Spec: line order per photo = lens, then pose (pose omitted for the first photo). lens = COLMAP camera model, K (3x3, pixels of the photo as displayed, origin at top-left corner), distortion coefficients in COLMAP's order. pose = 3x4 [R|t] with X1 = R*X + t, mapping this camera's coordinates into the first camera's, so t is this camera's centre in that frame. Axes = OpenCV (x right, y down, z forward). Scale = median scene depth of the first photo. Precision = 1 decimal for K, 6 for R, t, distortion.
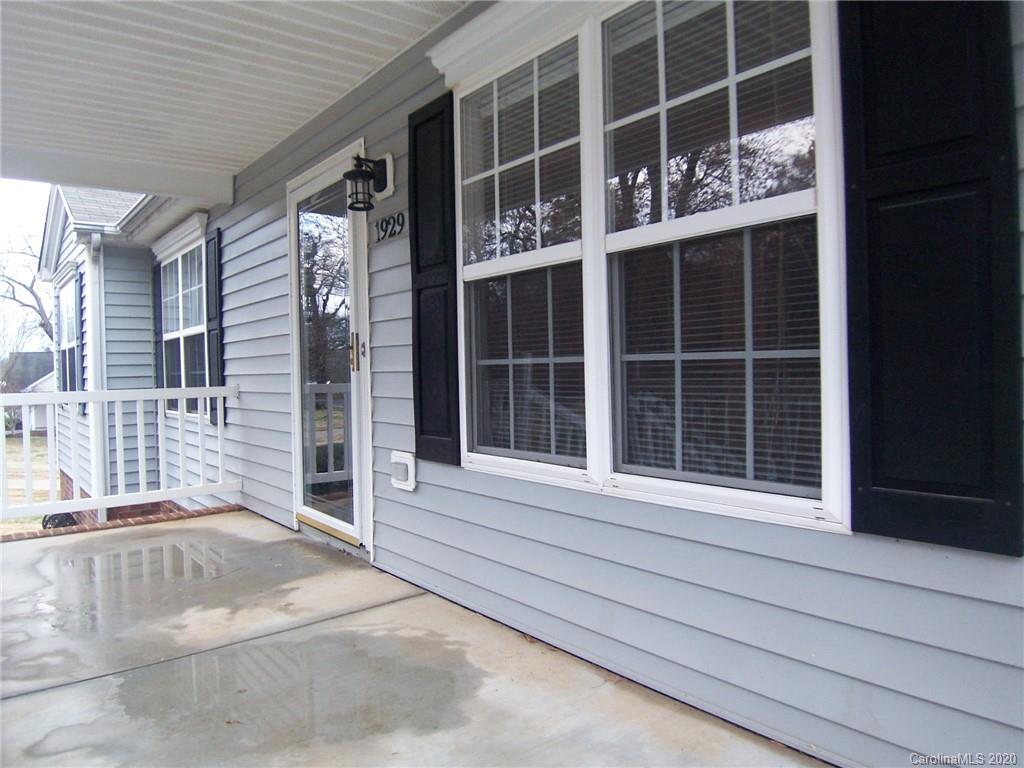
lens RADIAL K [[694.2, 0, 510.0], [0, 694.2, 383.8], [0, 0, 1]] dist [-0.021406, -0.026532]
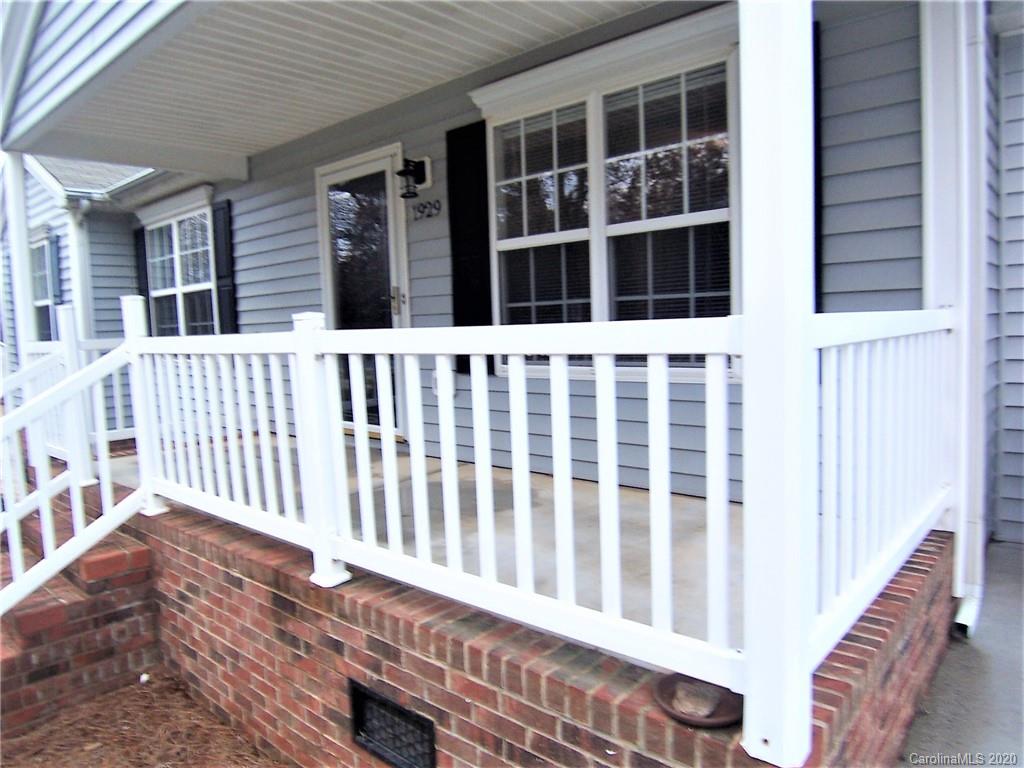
lens RADIAL K [[694.2, 0, 512.6], [0, 694.2, 387.4], [0, 0, 1]] dist [-0.021406, -0.026532]
pose [[0.984231, -0.030269, 0.174277, -0.258173], [0.018866, 0.997593, 0.066719, 0.040434], [-0.175877, -0.062379, 0.982434, -0.424559]]
